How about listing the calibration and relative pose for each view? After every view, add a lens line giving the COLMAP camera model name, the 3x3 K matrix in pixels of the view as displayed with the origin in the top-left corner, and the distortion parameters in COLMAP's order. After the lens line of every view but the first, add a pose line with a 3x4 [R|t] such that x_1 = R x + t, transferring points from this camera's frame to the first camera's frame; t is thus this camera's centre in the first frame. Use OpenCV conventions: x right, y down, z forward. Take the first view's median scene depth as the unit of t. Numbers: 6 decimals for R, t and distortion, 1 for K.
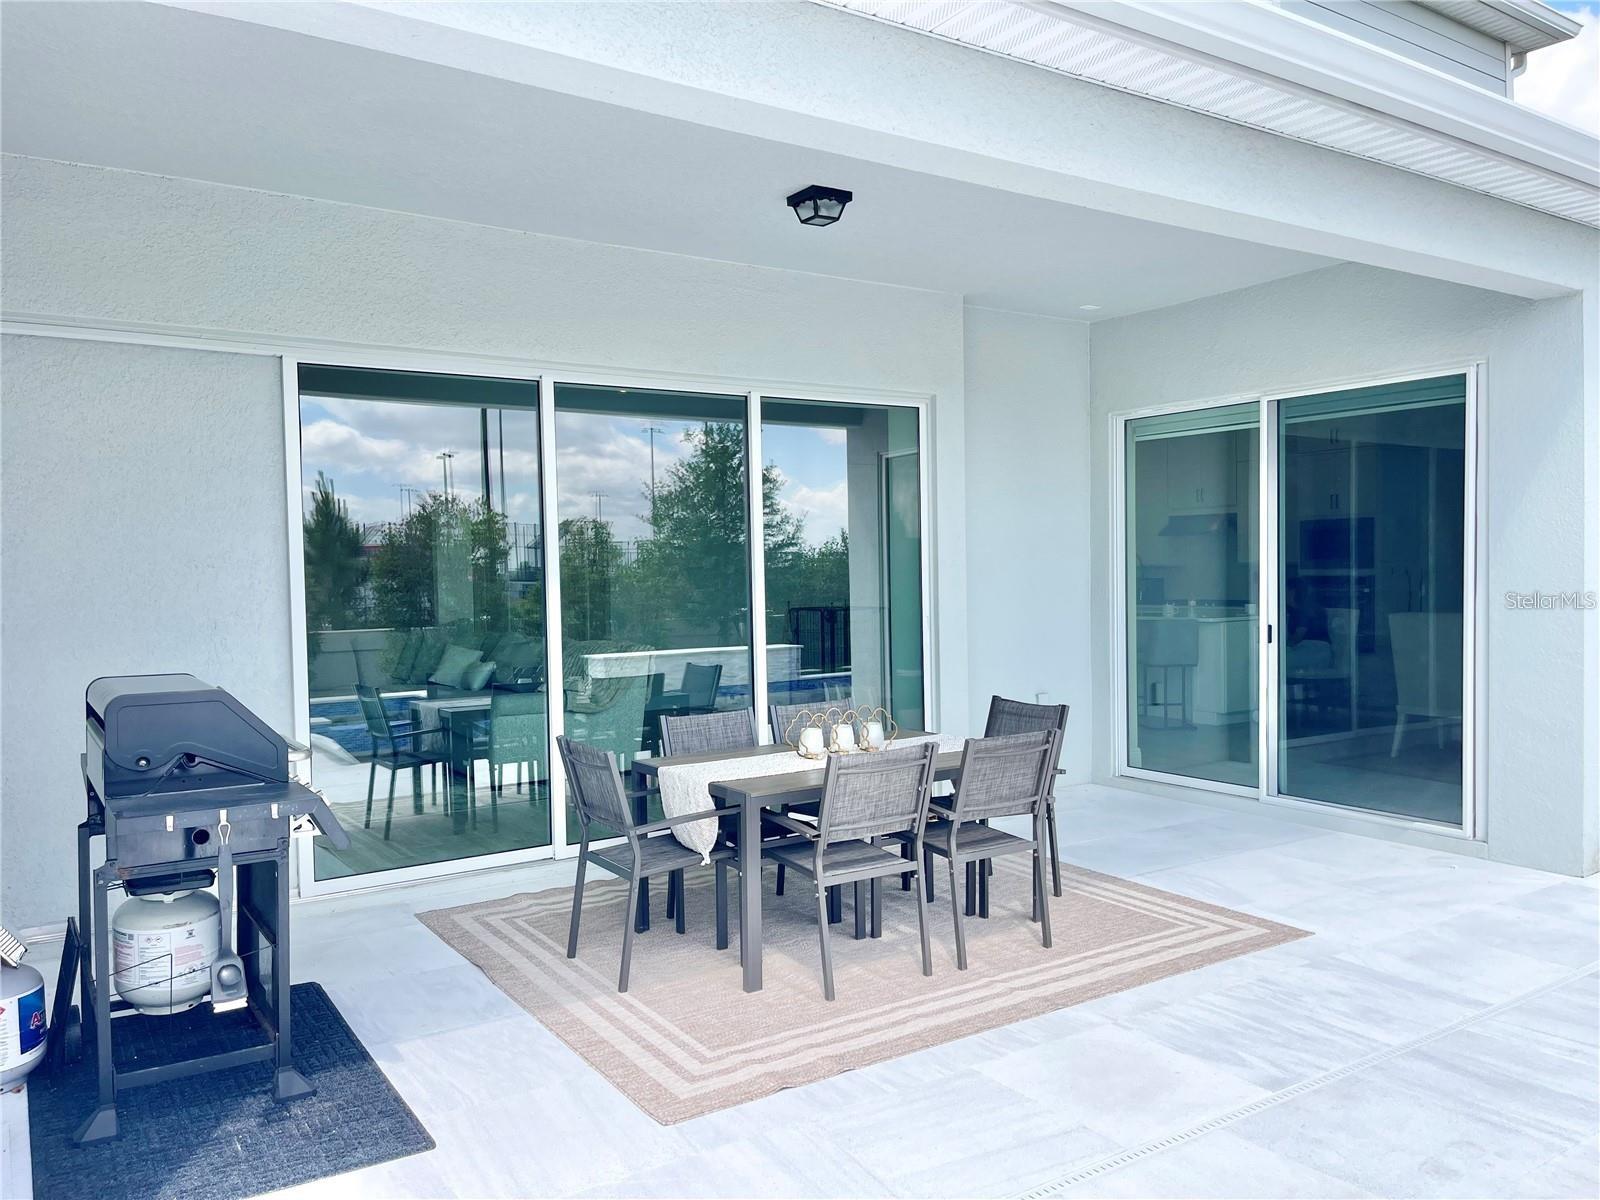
lens RADIAL K [[1204.2, 0, 800.0], [0, 1204.2, 600.0], [0, 0, 1]] dist [0.076611, -0.068014]
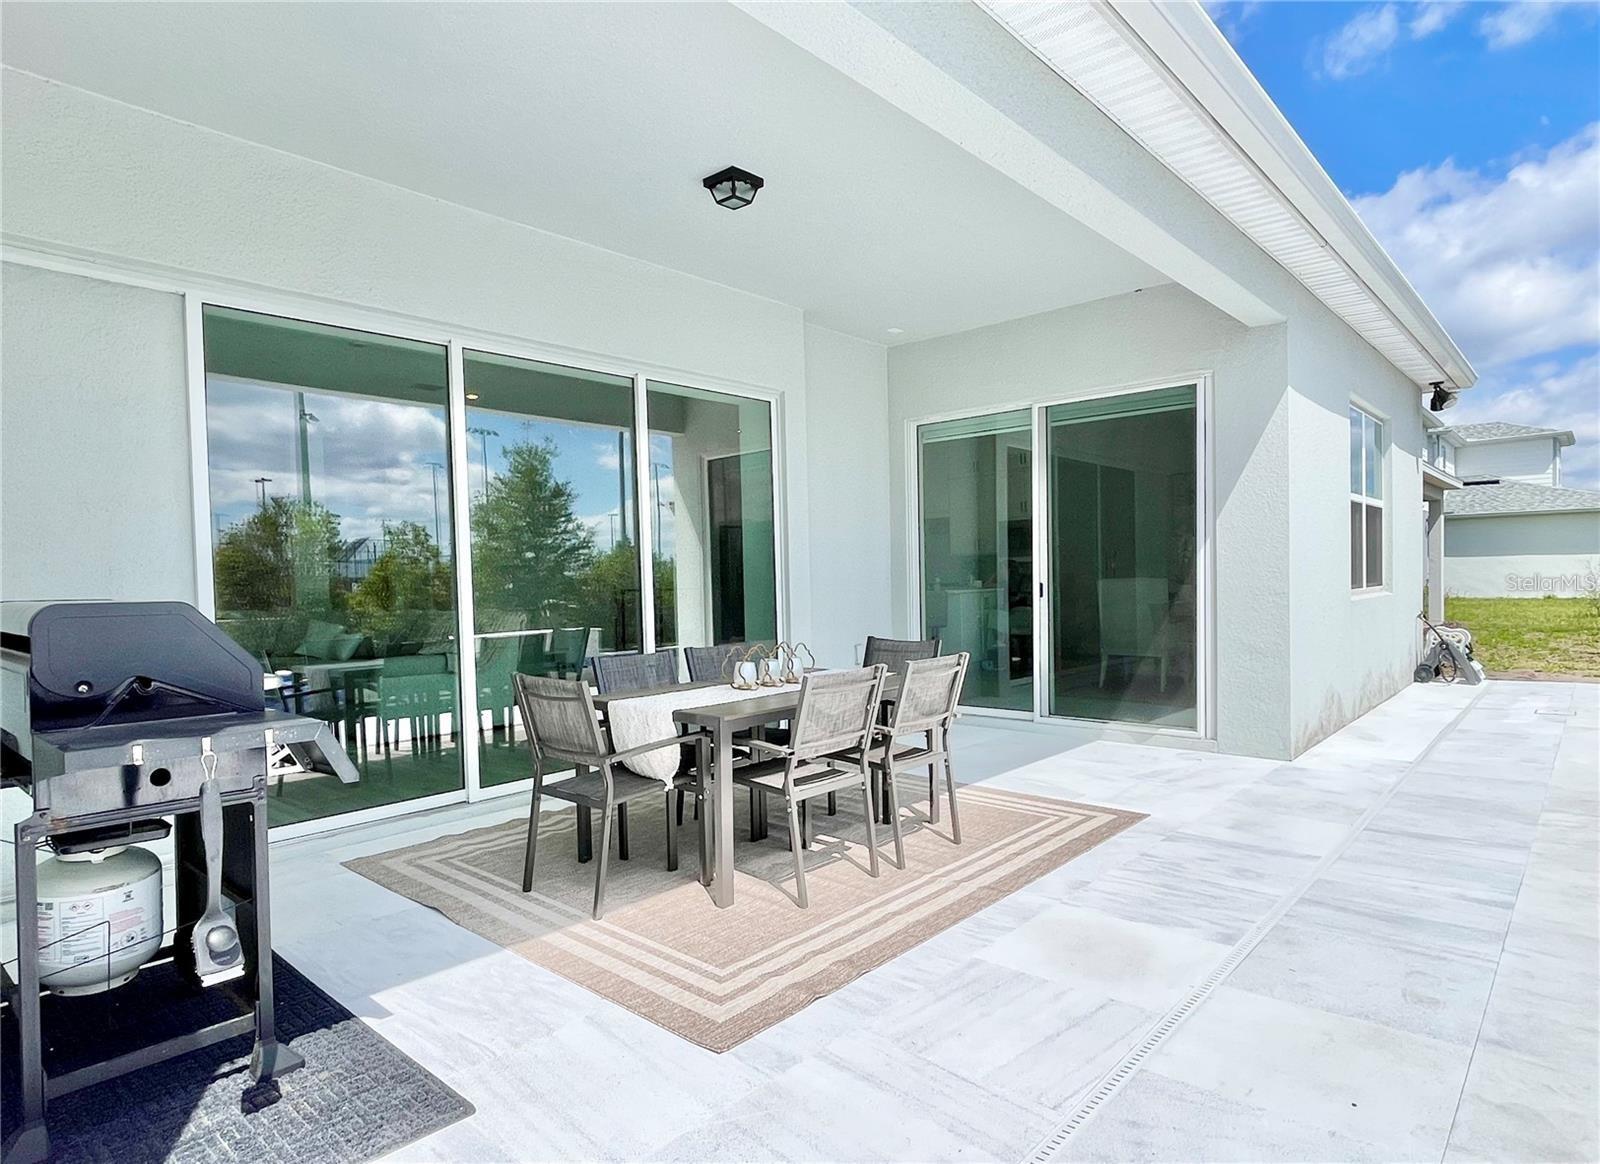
lens RADIAL K [[918.2, 0, 796.3], [0, 918.2, 598.6], [0, 0, 1]] dist [0.003424, -0.001458]
pose [[0.968958, -0.013017, 0.246882, -0.162972], [0.014502, 0.999886, -0.004196, 0.059597], [-0.246799, 0.007646, 0.969037, 0.210354]]
